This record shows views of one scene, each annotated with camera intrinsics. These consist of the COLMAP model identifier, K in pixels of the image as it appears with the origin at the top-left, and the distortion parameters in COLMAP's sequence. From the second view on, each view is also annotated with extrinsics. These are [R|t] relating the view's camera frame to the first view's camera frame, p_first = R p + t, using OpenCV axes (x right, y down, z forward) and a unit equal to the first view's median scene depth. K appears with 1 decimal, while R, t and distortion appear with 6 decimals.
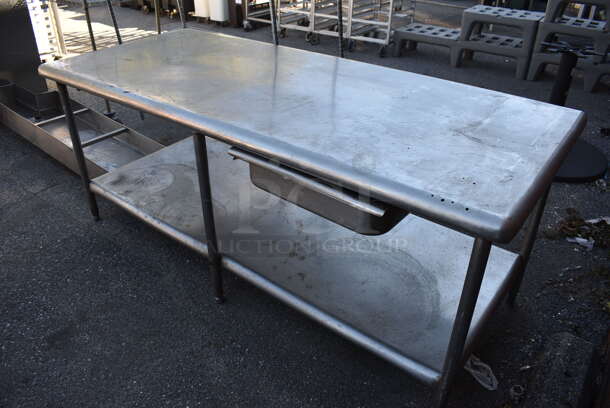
lens RADIAL K [[468.8, 0, 305.3], [0, 468.8, 205.9], [0, 0, 1]] dist [-0.065495, -0.004252]
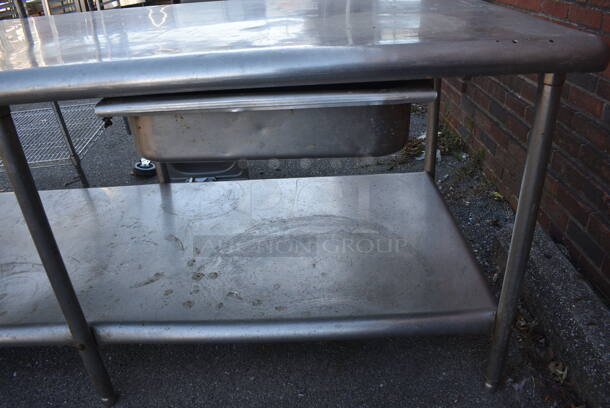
lens RADIAL K [[468.8, 0, 302.0], [0, 468.8, 202.4], [0, 0, 1]] dist [-0.065495, -0.004252]
pose [[0.789804, -0.344092, 0.507749, -0.161097], [0.378345, 0.924874, 0.038254, 0.027527], [-0.482767, 0.161891, 0.860655, 0.258691]]
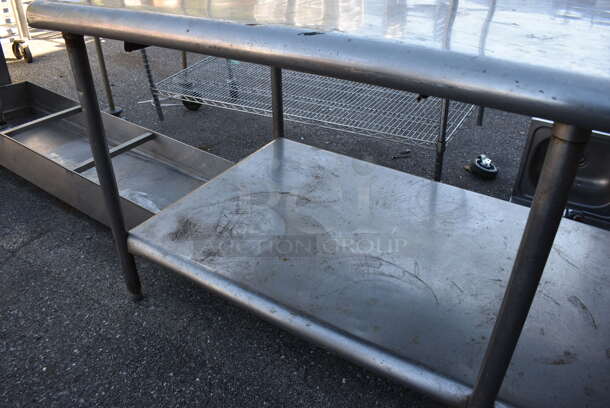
lens RADIAL K [[468.8, 0, 303.9], [0, 468.8, 204.2], [0, 0, 1]] dist [-0.065495, -0.004252]
pose [[0.994910, -0.052749, 0.085853, -0.298578], [0.052667, 0.998607, 0.003221, -0.077557], [-0.085904, 0.001317, 0.996303, 0.433369]]
